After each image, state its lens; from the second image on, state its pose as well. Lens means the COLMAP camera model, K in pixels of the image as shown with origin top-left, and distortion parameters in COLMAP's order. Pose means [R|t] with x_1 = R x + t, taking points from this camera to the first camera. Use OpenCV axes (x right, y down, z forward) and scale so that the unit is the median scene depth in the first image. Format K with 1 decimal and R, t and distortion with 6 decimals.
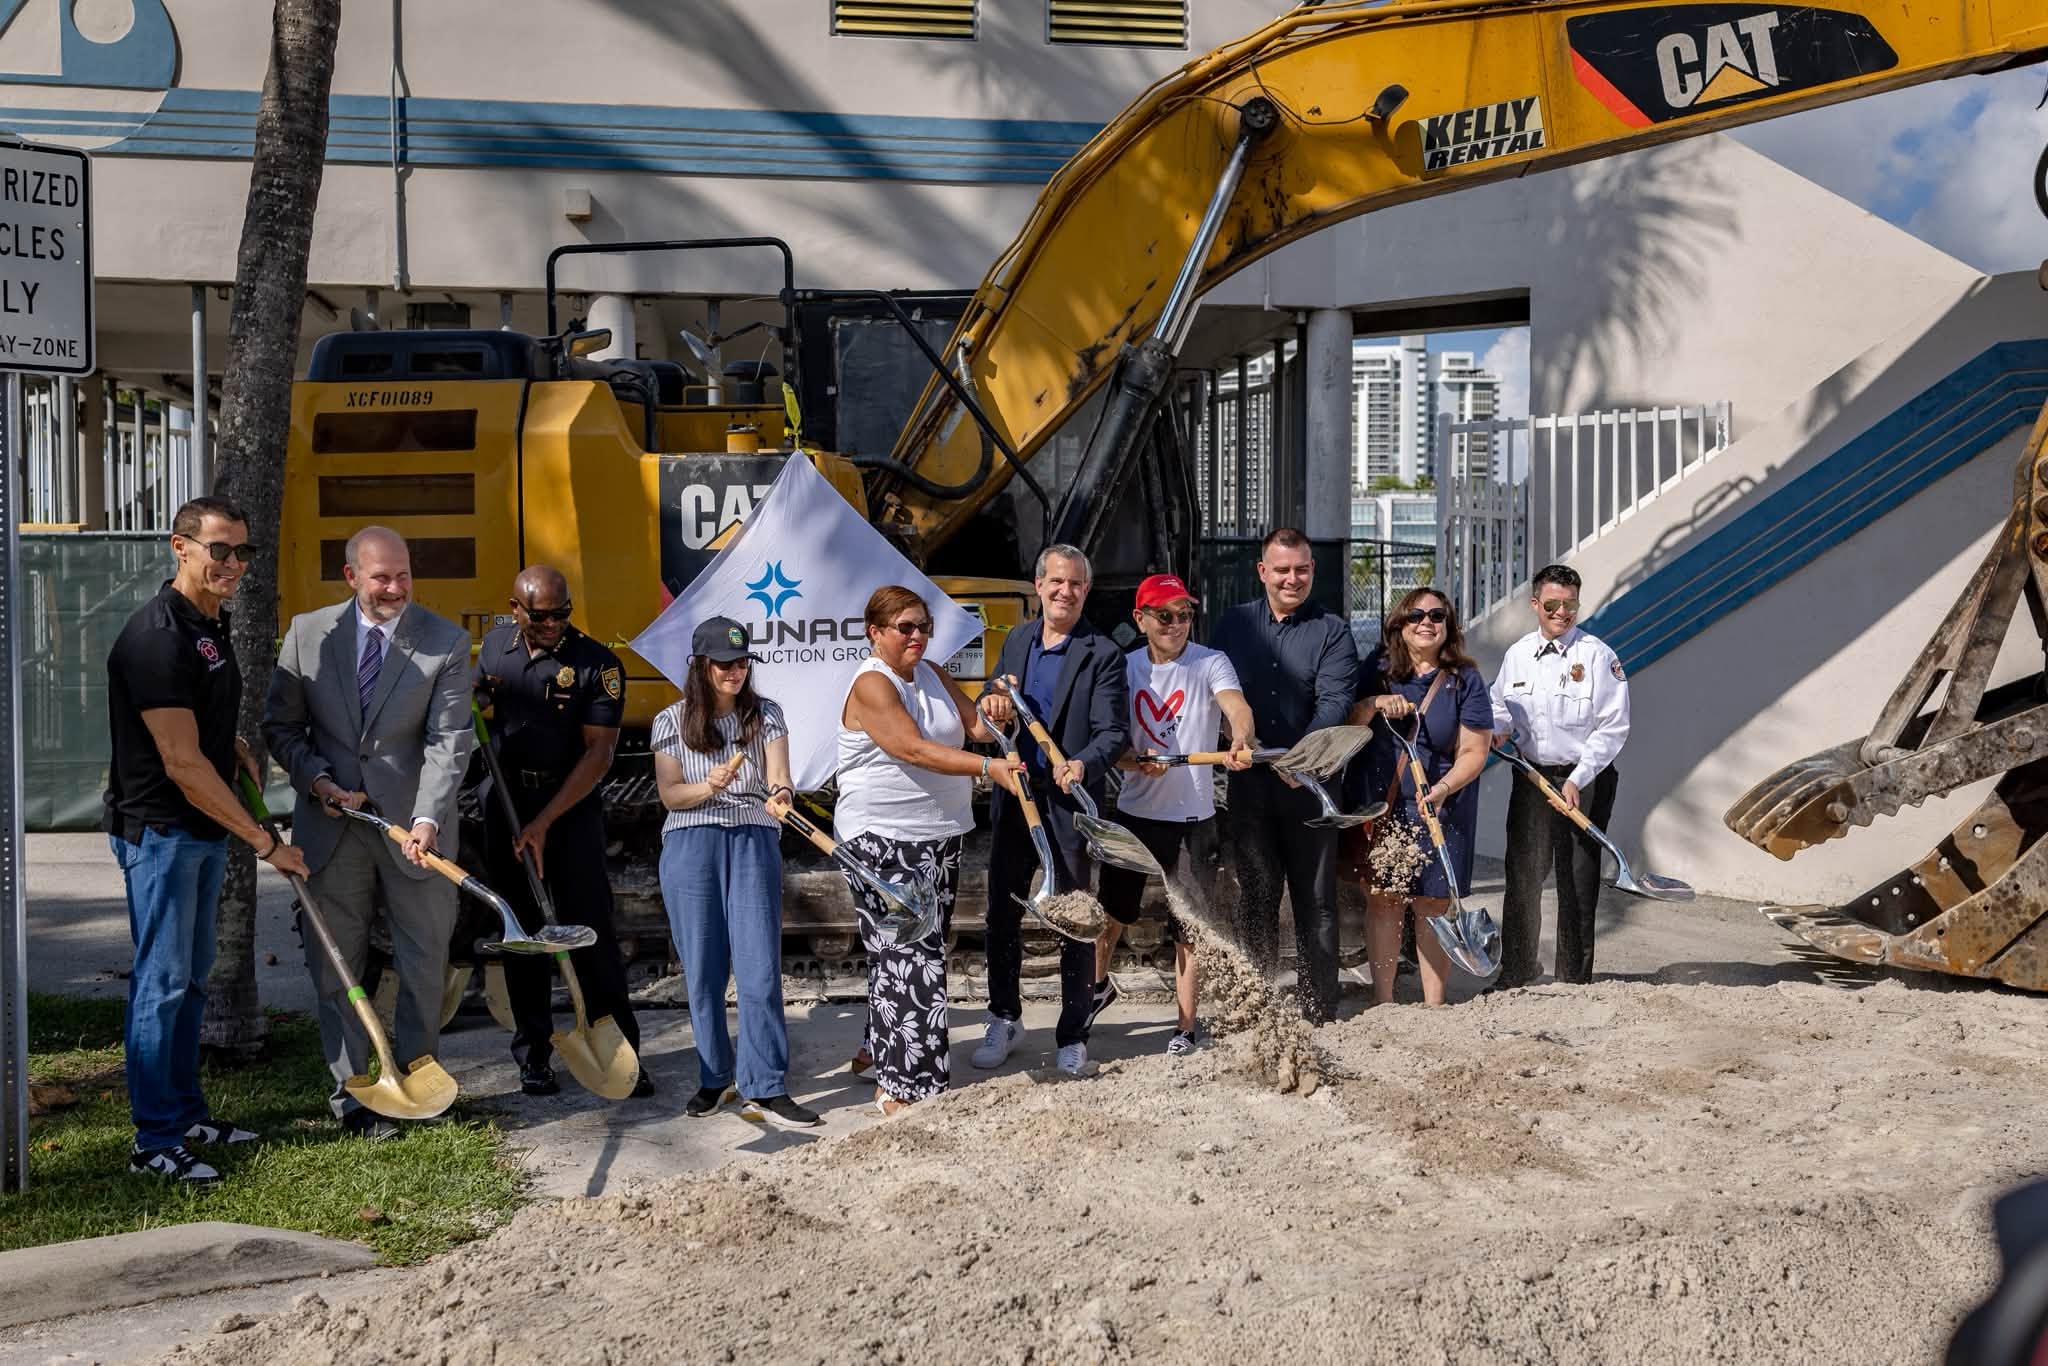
lens RADIAL K [[1954.3, 0, 1025.4], [0, 1954.3, 685.9], [0, 0, 1]] dist [0.010291, 0.000000]
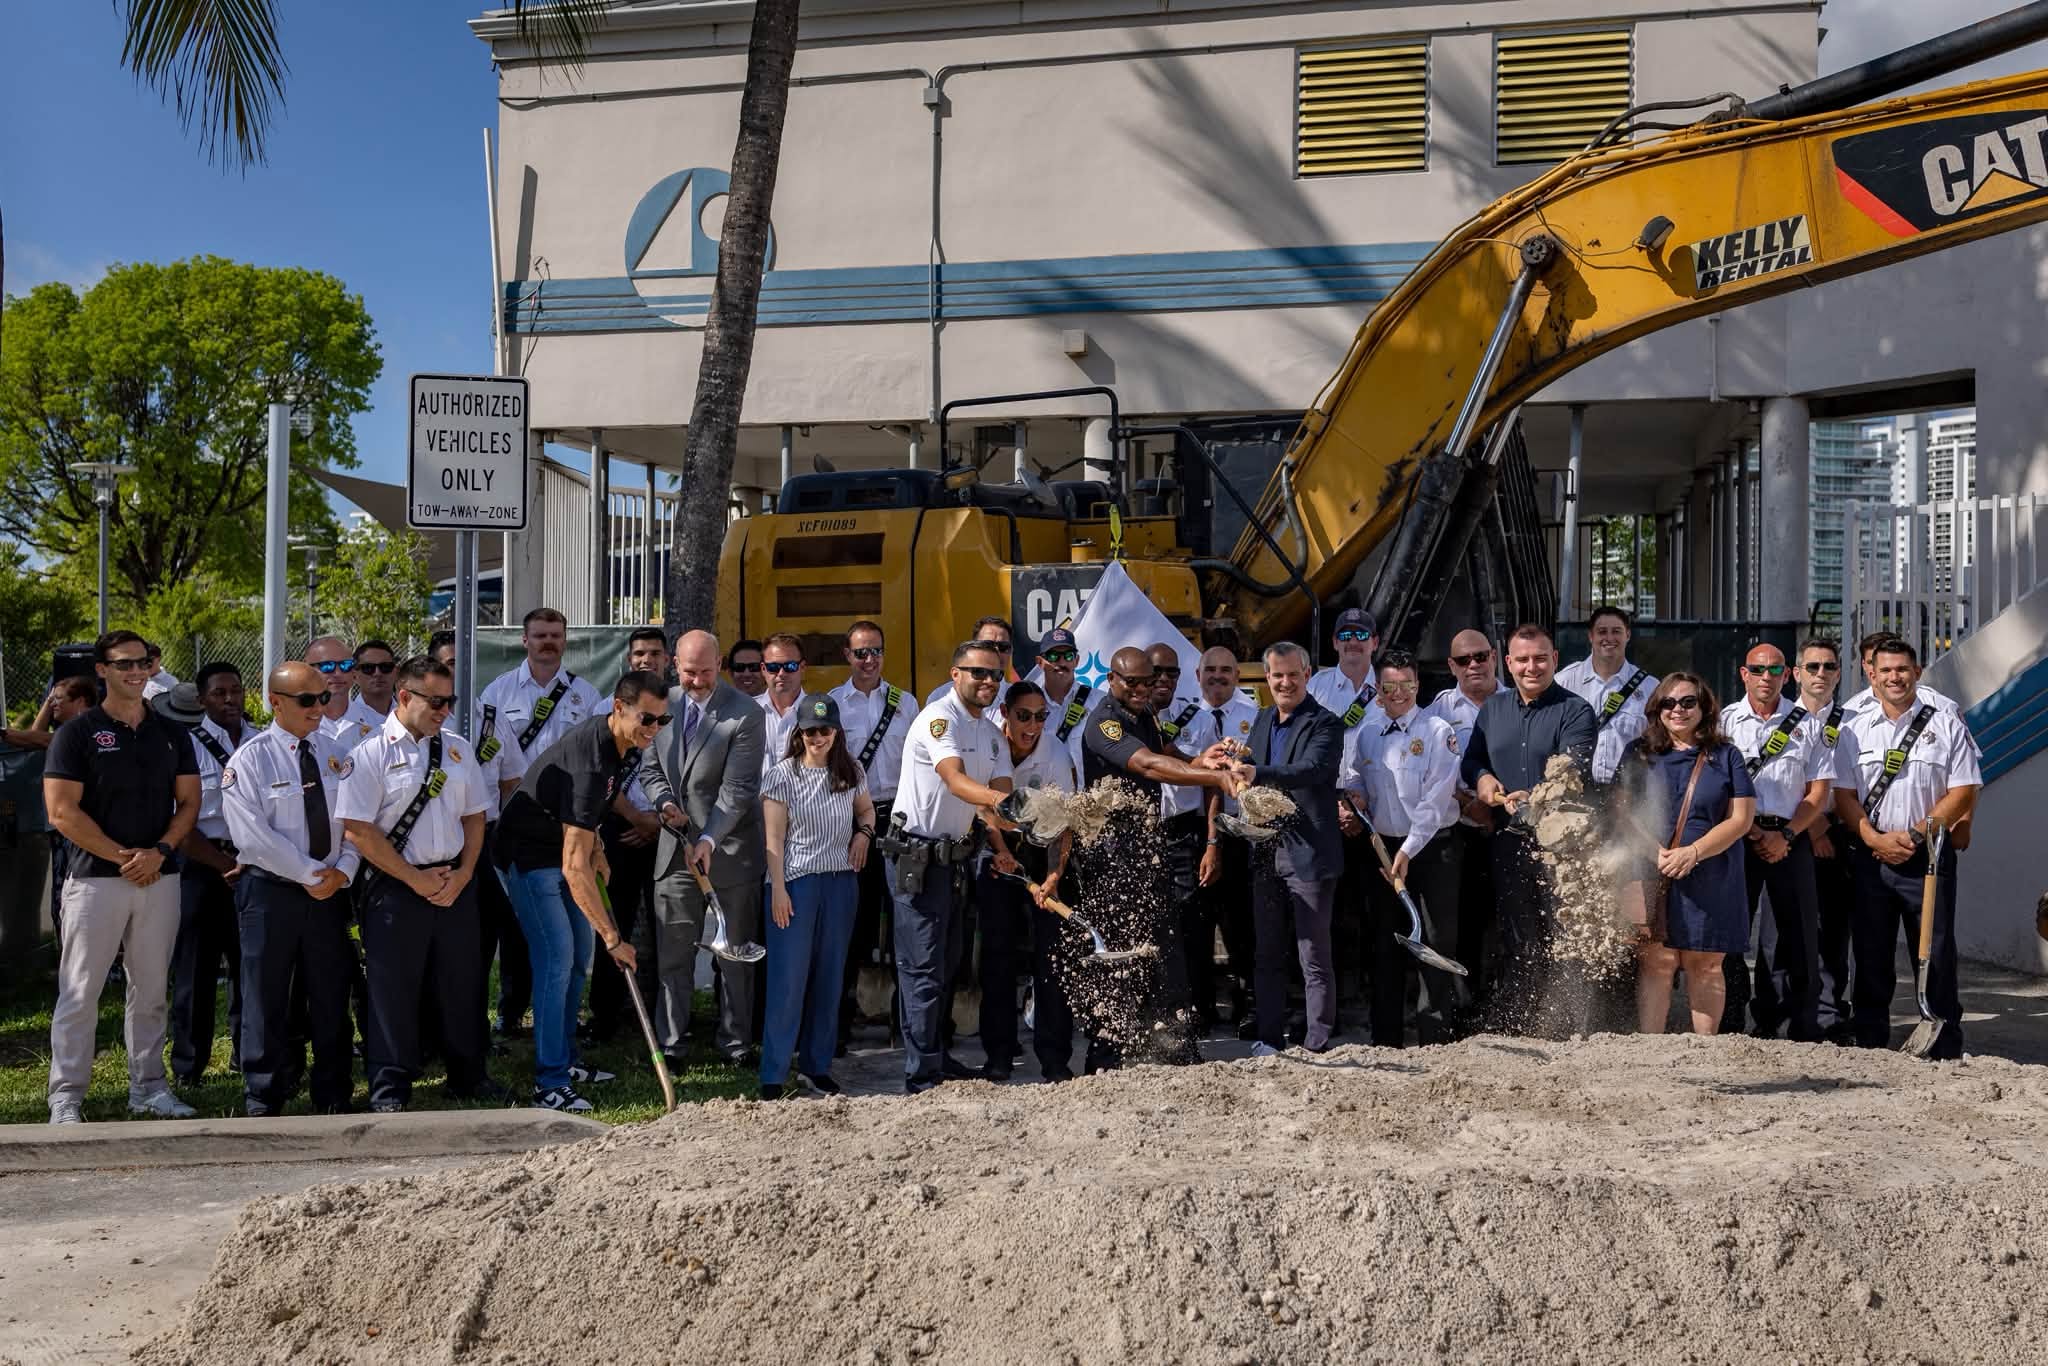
lens RADIAL K [[1954.3, 0, 1025.9], [0, 1954.3, 682.8], [0, 0, 1]] dist [0.010291, 0.000000]
pose [[0.931049, 0.004538, -0.364867, 0.262184], [-0.018862, 0.999184, -0.035704, 0.000210], [0.364407, 0.040125, 0.930375, -0.141929]]
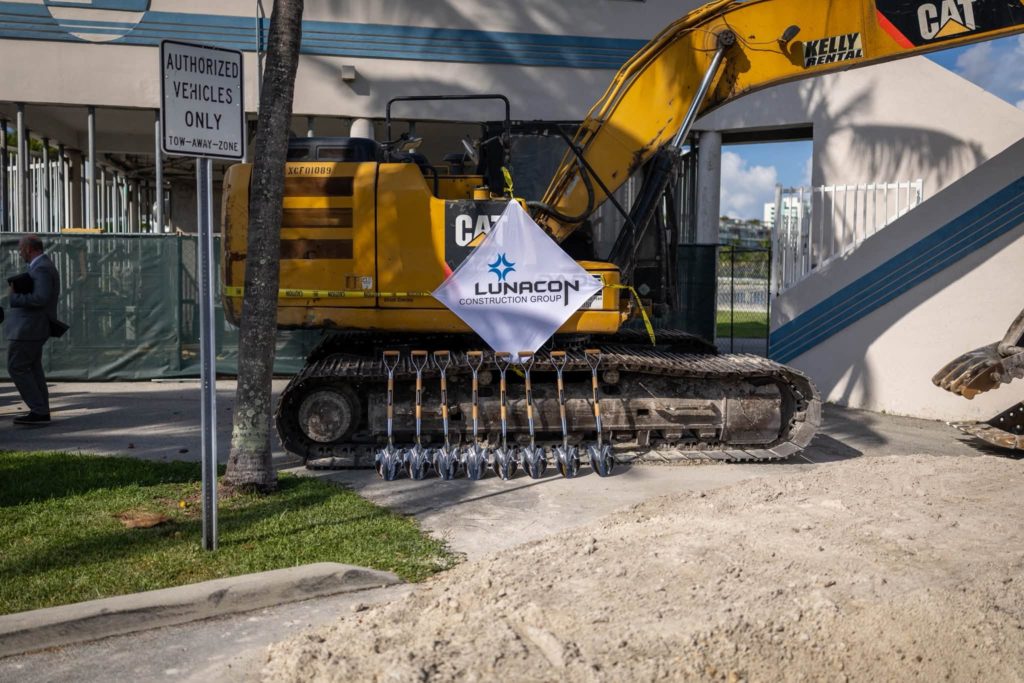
lens RADIAL K [[977.2, 0, 513.6], [0, 977.2, 343.7], [0, 0, 1]] dist [0.010291, 0.000000]
pose [[0.999065, 0.007542, 0.042577, -0.150833], [-0.008800, 0.999528, 0.029422, 0.002217], [-0.042335, -0.029769, 0.998660, -0.034618]]
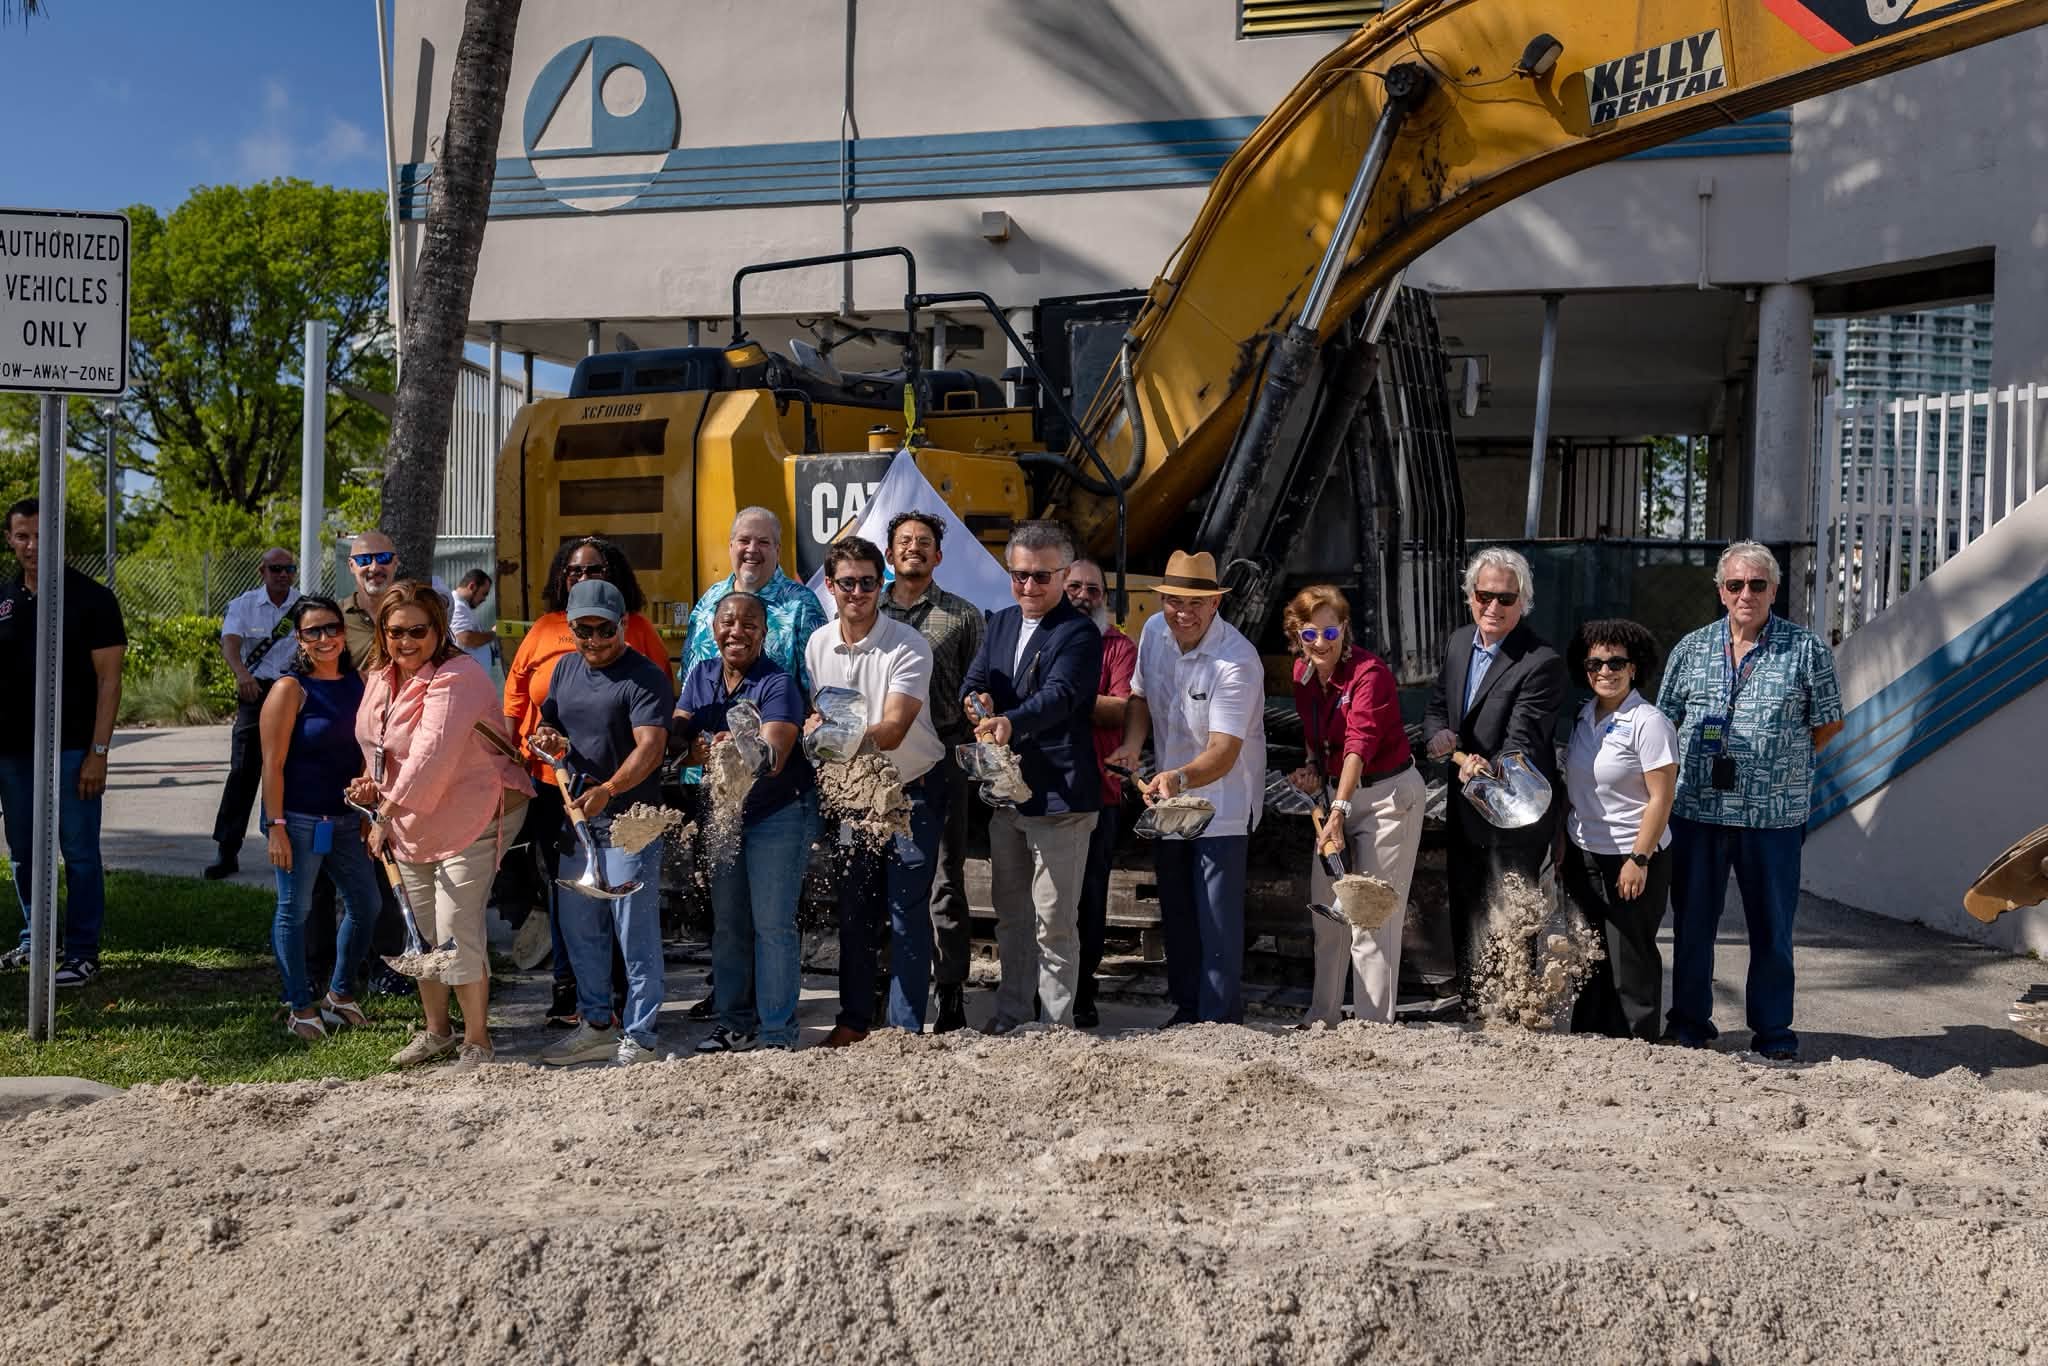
lens RADIAL K [[1954.3, 0, 1022.2], [0, 1954.3, 687.0], [0, 0, 1]] dist [0.010291, 0.000000]
pose [[0.904170, 0.031248, -0.426027, 0.370345], [-0.034536, 0.999403, 0.000006, 0.004453], [0.425773, 0.014708, 0.904710, 0.078254]]
